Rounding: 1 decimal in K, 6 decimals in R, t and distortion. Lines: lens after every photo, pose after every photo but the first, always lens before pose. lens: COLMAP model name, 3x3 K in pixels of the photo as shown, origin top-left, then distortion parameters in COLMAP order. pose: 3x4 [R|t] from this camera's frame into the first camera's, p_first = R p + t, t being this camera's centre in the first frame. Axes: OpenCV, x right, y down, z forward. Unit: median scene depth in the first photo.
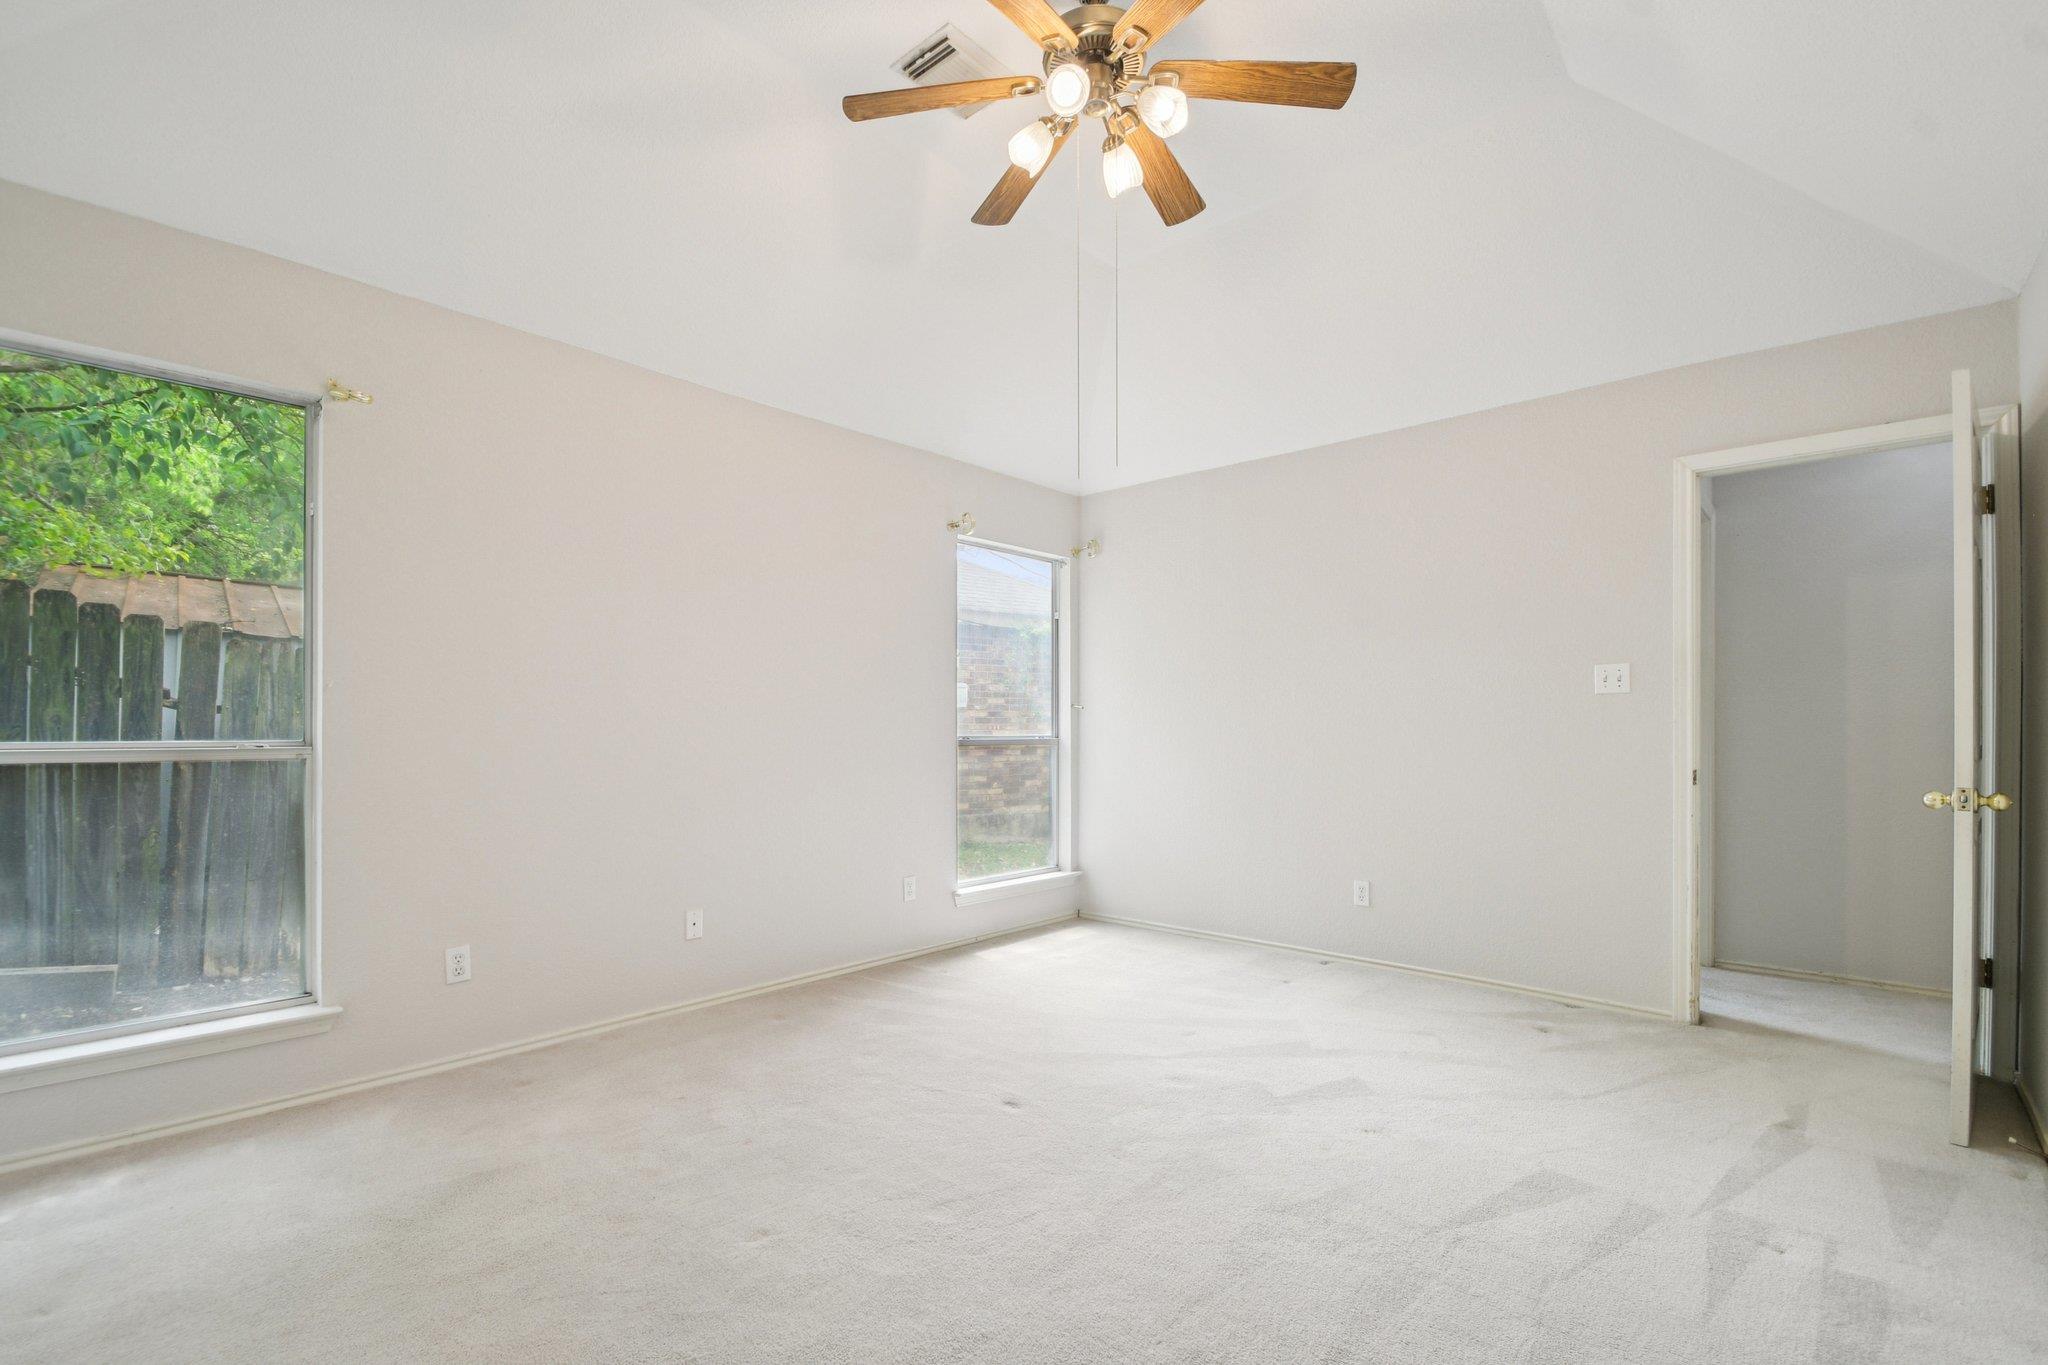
lens RADIAL K [[925.7, 0, 1021.8], [0, 925.7, 711.3], [0, 0, 1]] dist [0.000961, -0.006626]
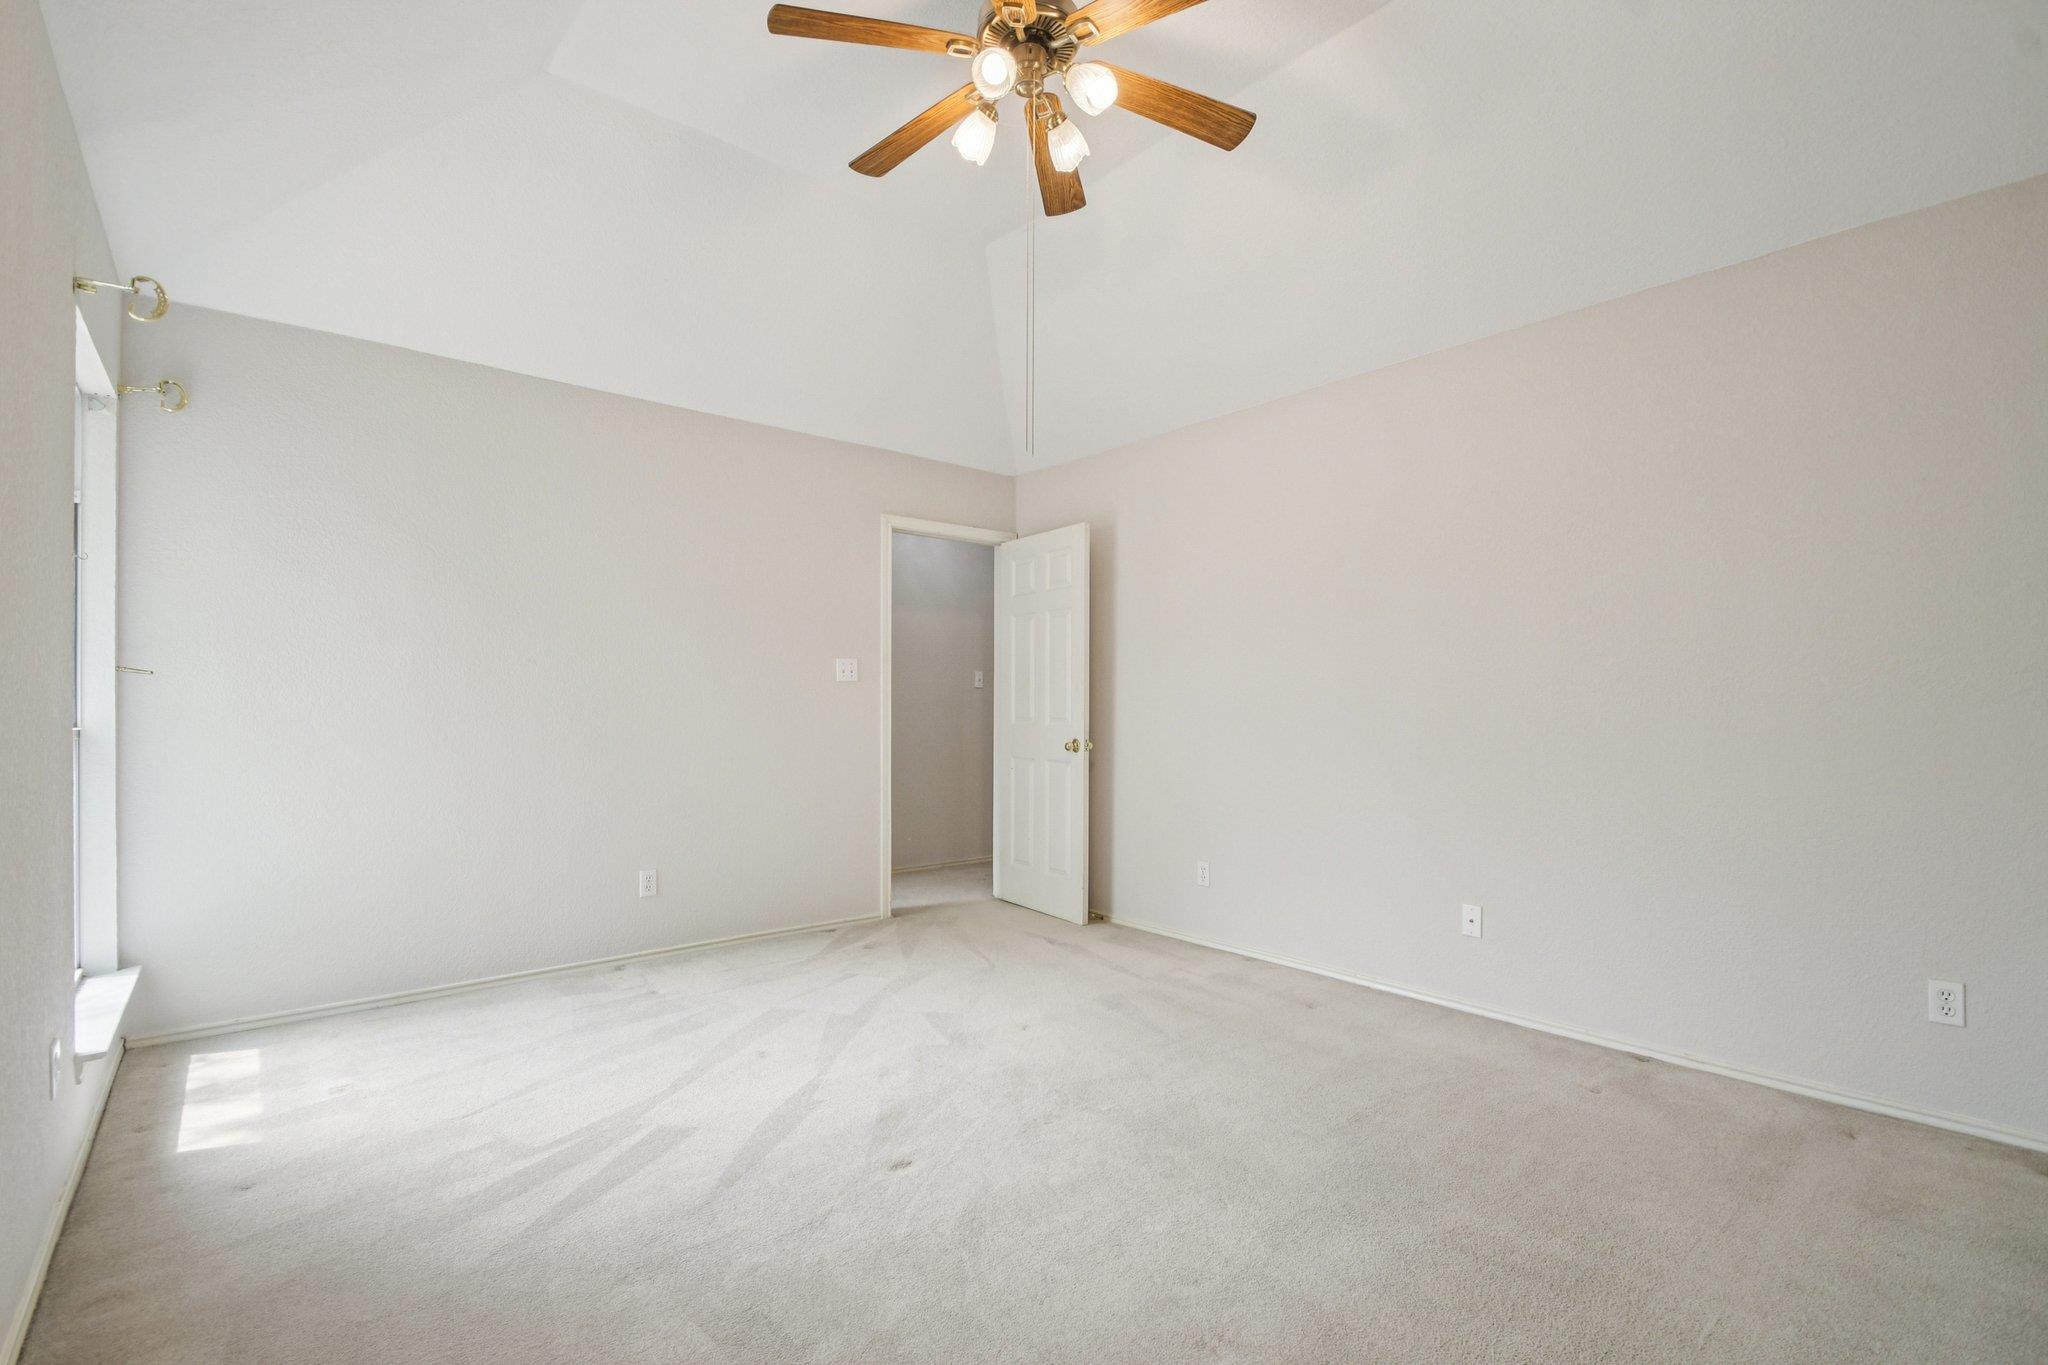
lens RADIAL K [[925.7, 0, 1021.8], [0, 925.7, 711.3], [0, 0, 1]] dist [0.000961, -0.006626]
pose [[0.119106, -0.009184, 0.992839, -0.624465], [-0.022142, 0.999684, 0.011903, 0.000699], [-0.992635, -0.023402, 0.118865, 0.606067]]
